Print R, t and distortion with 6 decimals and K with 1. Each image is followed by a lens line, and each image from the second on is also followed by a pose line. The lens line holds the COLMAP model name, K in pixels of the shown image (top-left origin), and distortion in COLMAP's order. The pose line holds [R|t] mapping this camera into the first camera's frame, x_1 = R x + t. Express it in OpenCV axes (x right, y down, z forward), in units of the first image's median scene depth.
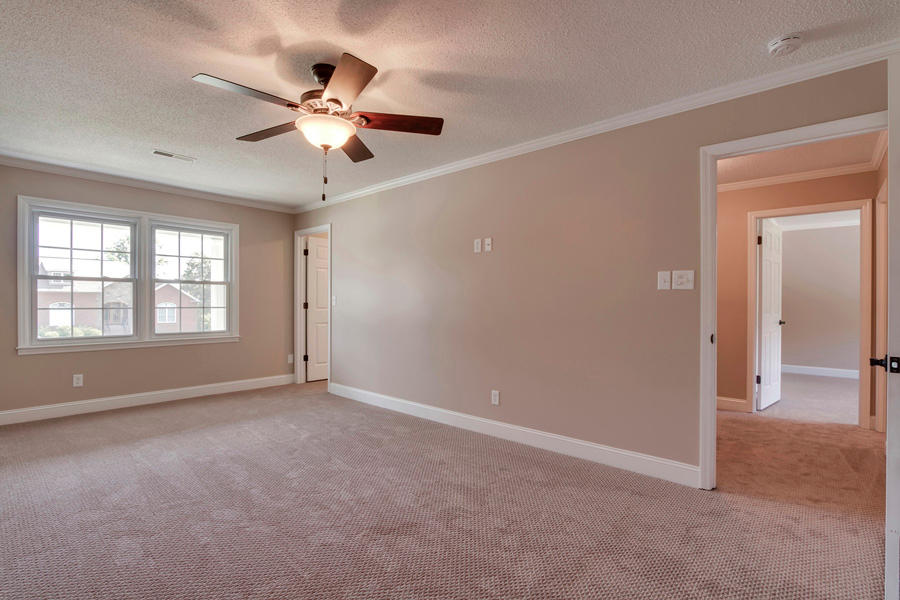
lens RADIAL K [[423.0, 0, 444.1], [0, 423.0, 300.0], [0, 0, 1]] dist [-0.009944, 0.002218]
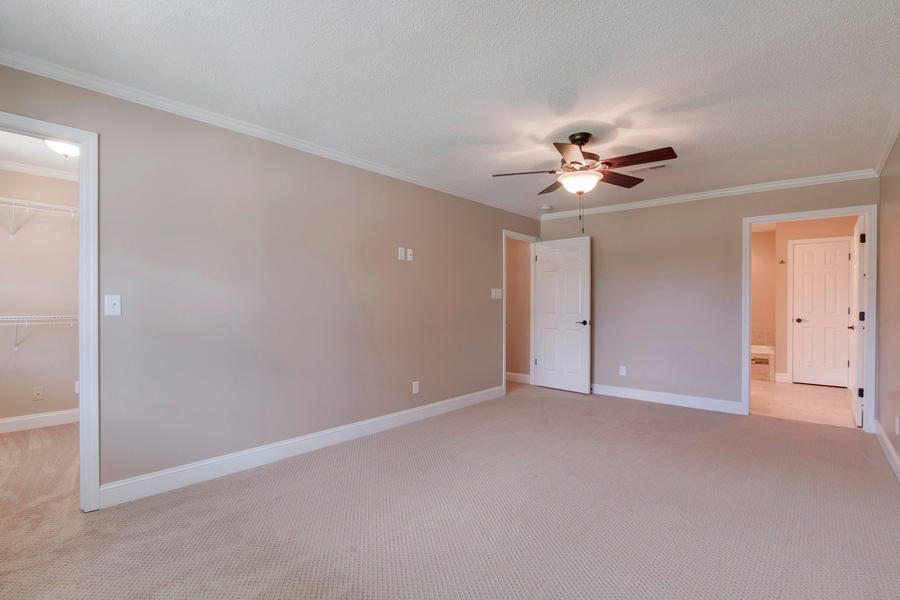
lens RADIAL K [[423.0, 0, 452.2], [0, 423.0, 299.8], [0, 0, 1]] dist [-0.009944, 0.002218]
pose [[-0.012148, 0.004081, 0.999918, -0.837115], [-0.007640, 0.999962, -0.004174, -0.005660], [-0.999897, -0.007690, -0.012117, 0.734252]]
